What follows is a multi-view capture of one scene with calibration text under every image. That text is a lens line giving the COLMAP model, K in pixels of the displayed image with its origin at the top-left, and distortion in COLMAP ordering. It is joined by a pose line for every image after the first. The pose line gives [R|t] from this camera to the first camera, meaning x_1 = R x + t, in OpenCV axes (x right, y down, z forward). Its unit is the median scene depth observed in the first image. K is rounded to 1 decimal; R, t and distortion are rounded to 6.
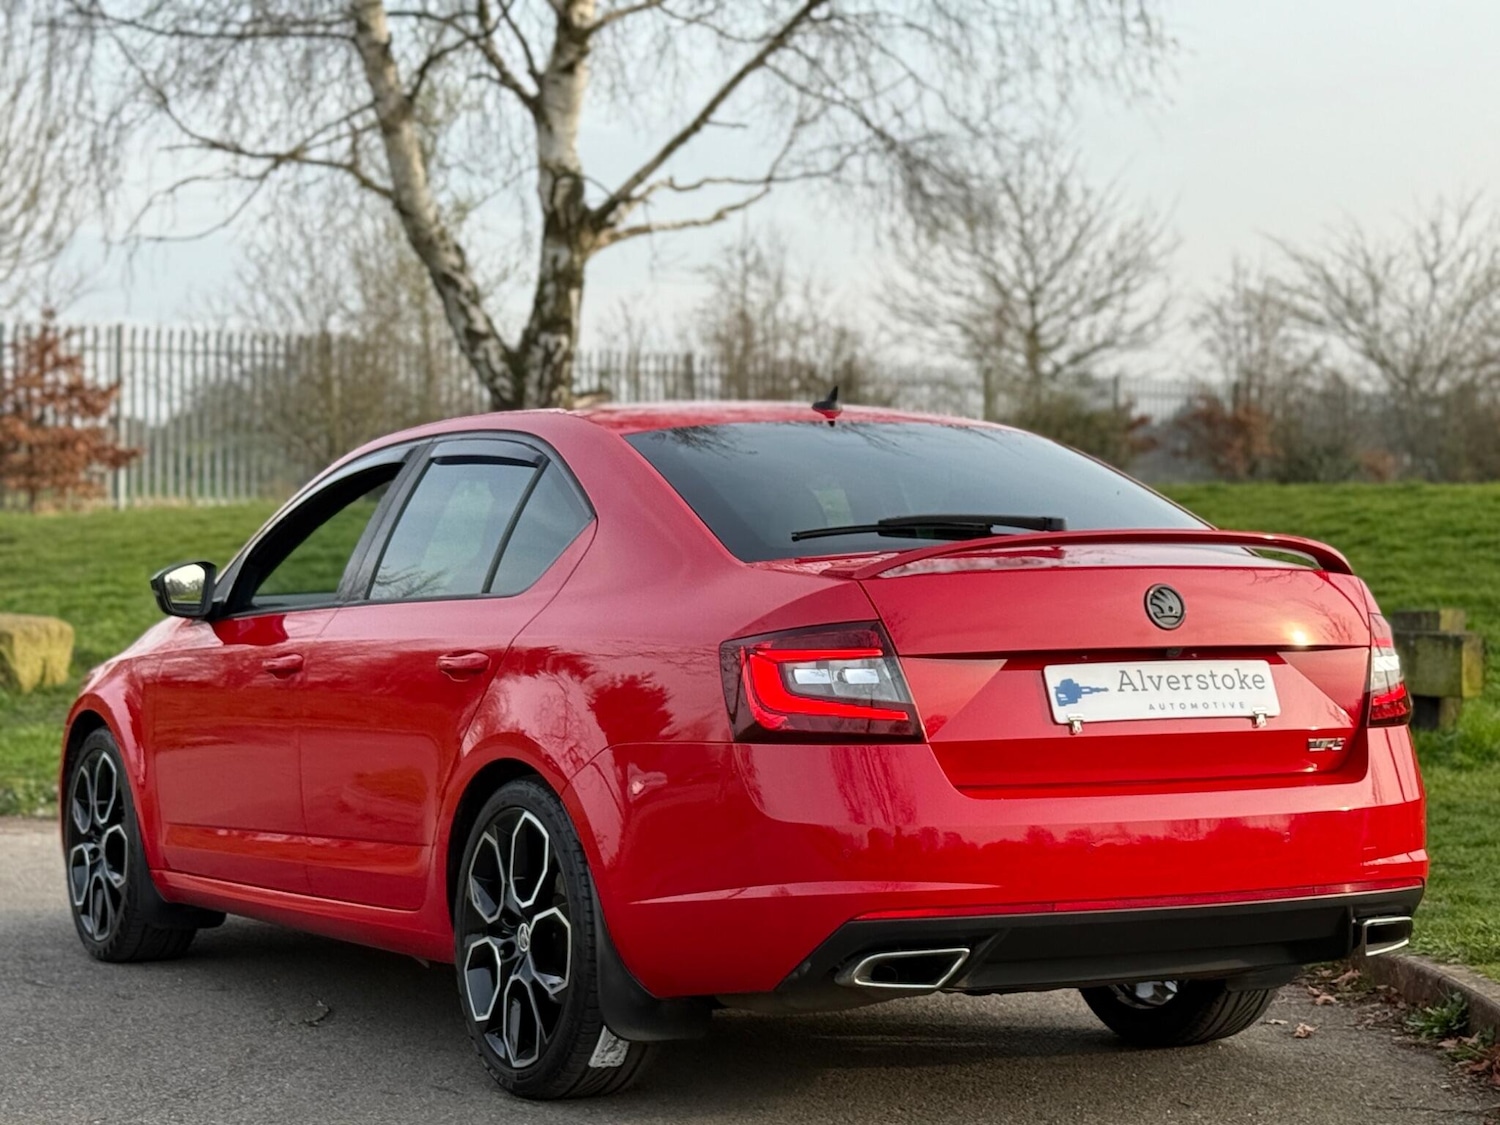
lens RADIAL K [[3235.6, 0, 740.2], [0, 3235.6, 565.7], [0, 0, 1]] dist [0.164469, 0.000000]
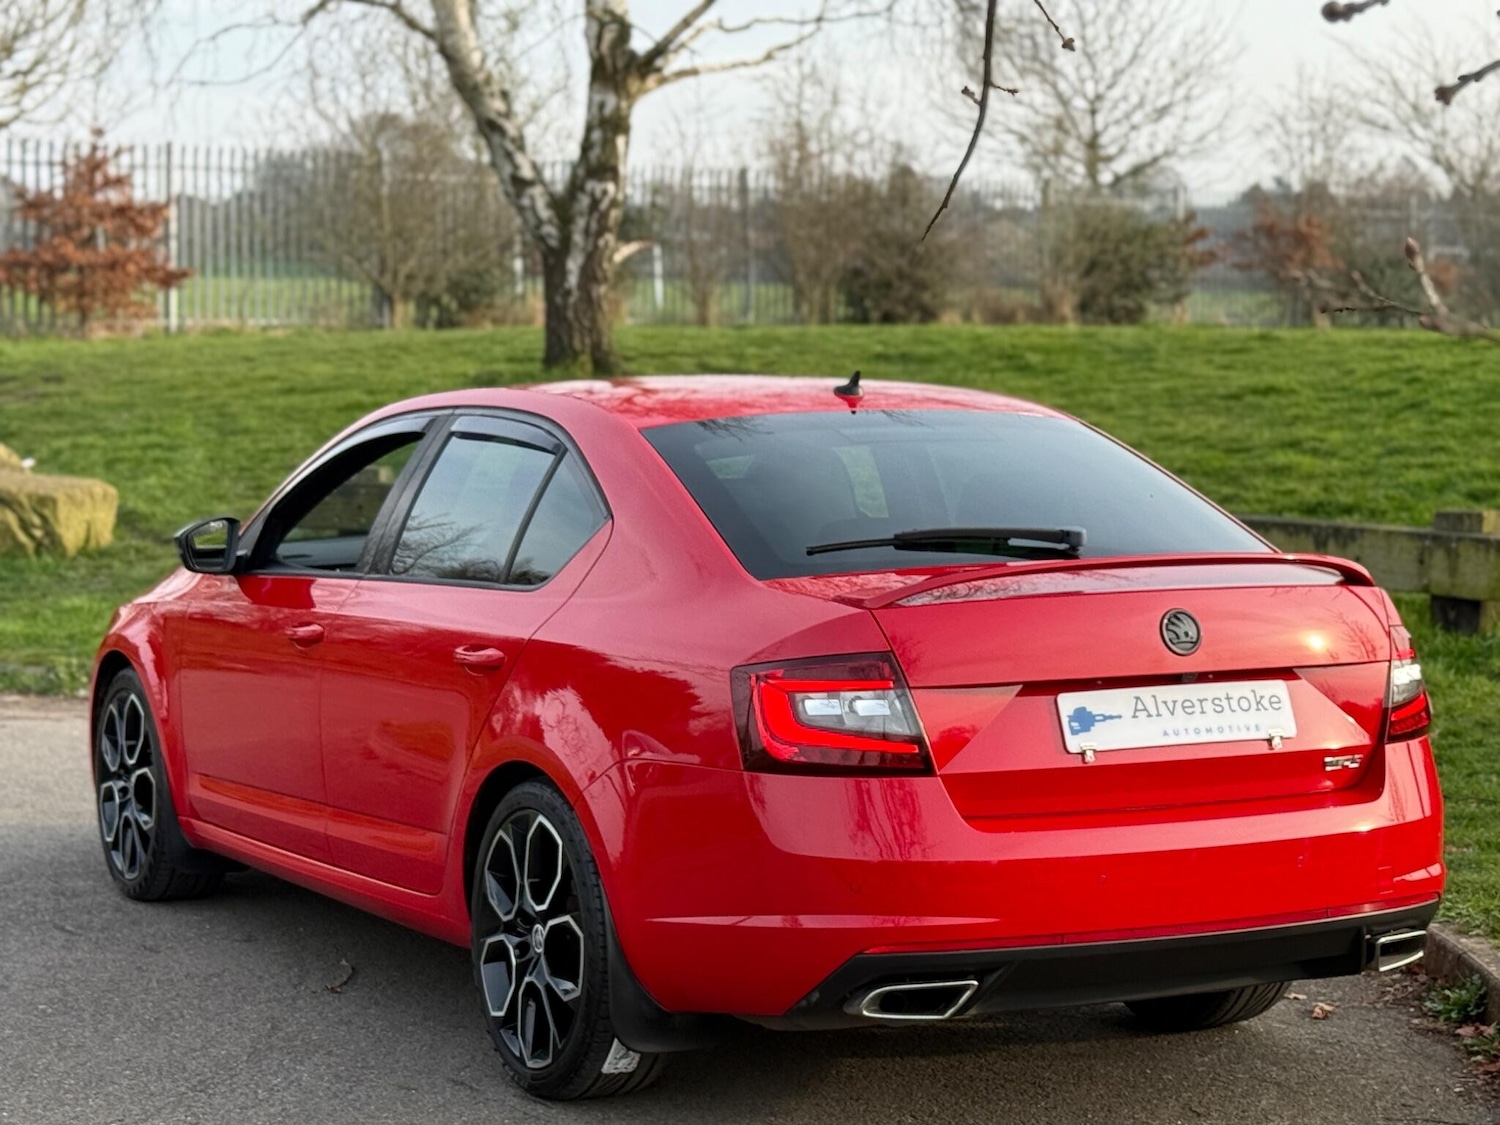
lens RADIAL K [[3235.6, 0, 749.0], [0, 3235.6, 575.5], [0, 0, 1]] dist [0.164469, 0.000000]
pose [[0.999854, 0.006580, -0.015760, 0.011784], [-0.005437, 0.997425, 0.071517, -0.060700], [0.016190, -0.071421, 0.997315, 0.008387]]
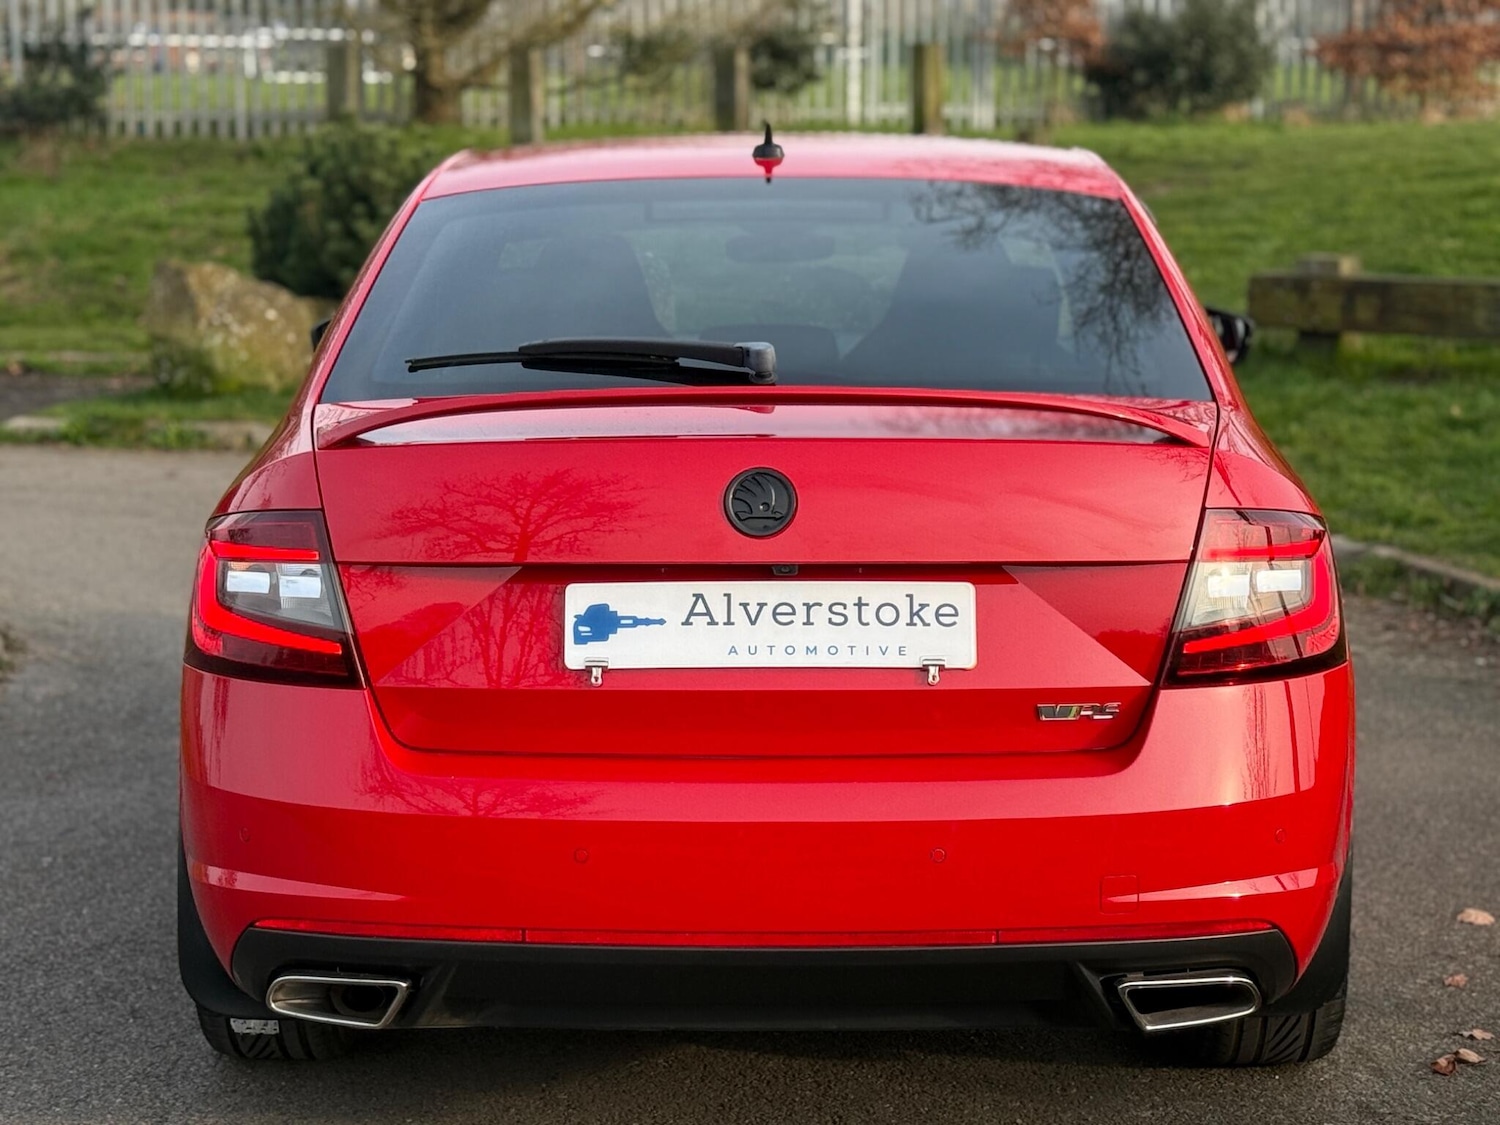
lens RADIAL K [[3235.6, 0, 745.8], [0, 3235.6, 557.7], [0, 0, 1]] dist [0.164469, 0.000000]
pose [[0.864122, 0.066829, -0.498826, 0.375337], [-0.001729, 0.991533, 0.129843, -0.051017], [0.503280, -0.111337, 0.856921, 0.344707]]
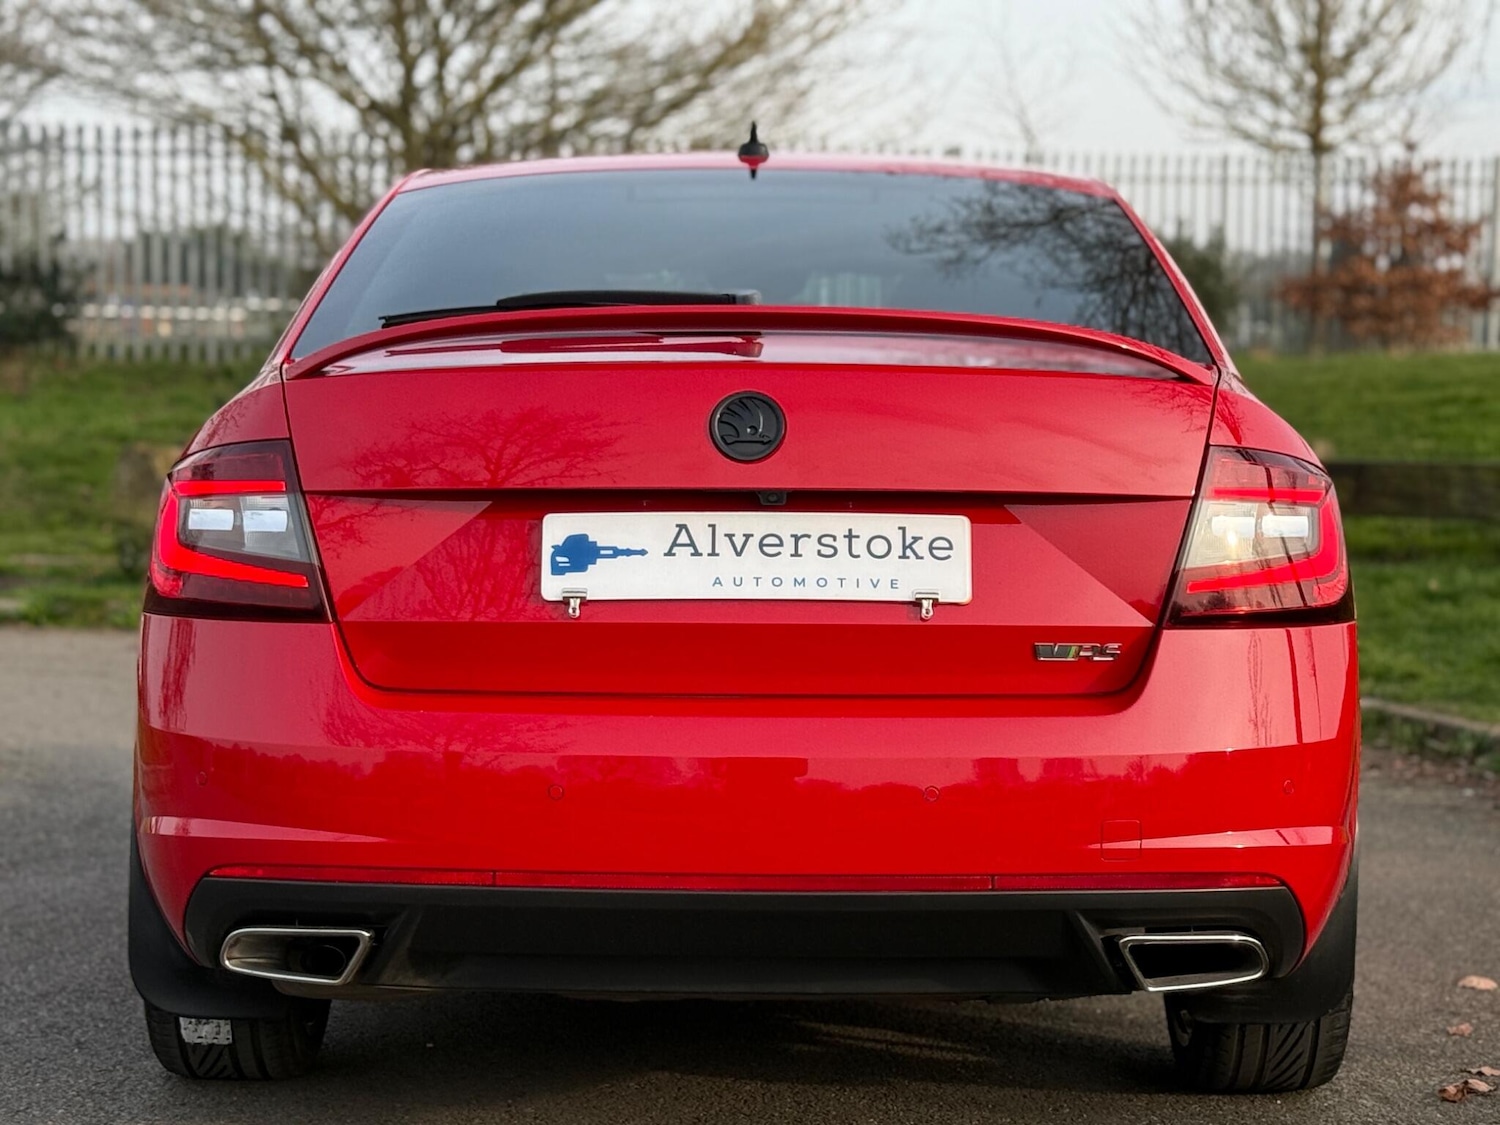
lens RADIAL K [[3235.6, 0, 744.4], [0, 3235.6, 567.1], [0, 0, 1]] dist [0.164469, 0.000000]
pose [[0.869052, 0.033330, -0.493597, 0.363665], [-0.011921, 0.998849, 0.046458, 0.008623], [0.494578, -0.034491, 0.868449, 0.358408]]
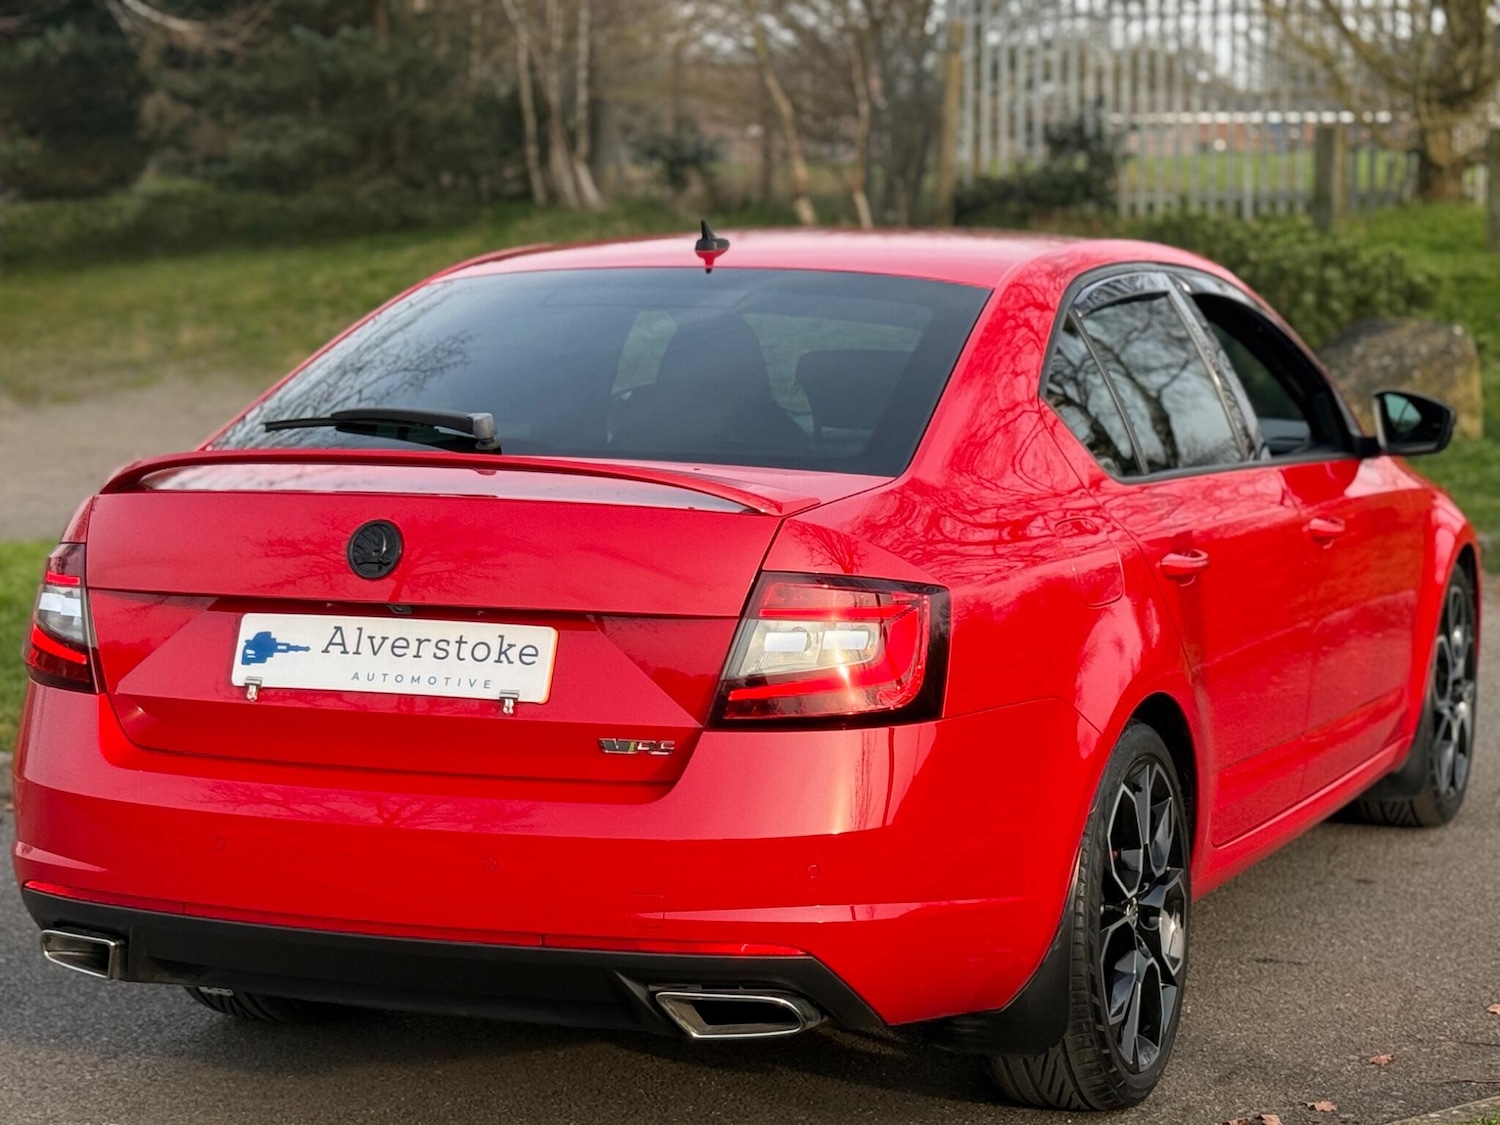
lens RADIAL K [[3235.6, 0, 750.0], [0, 3235.6, 547.8], [0, 0, 1]] dist [0.164469, 0.000000]
pose [[0.611813, 0.082154, -0.786725, 0.646406], [0.000578, 0.994545, 0.104305, -0.055814], [0.791002, -0.064270, 0.608428, 0.485935]]
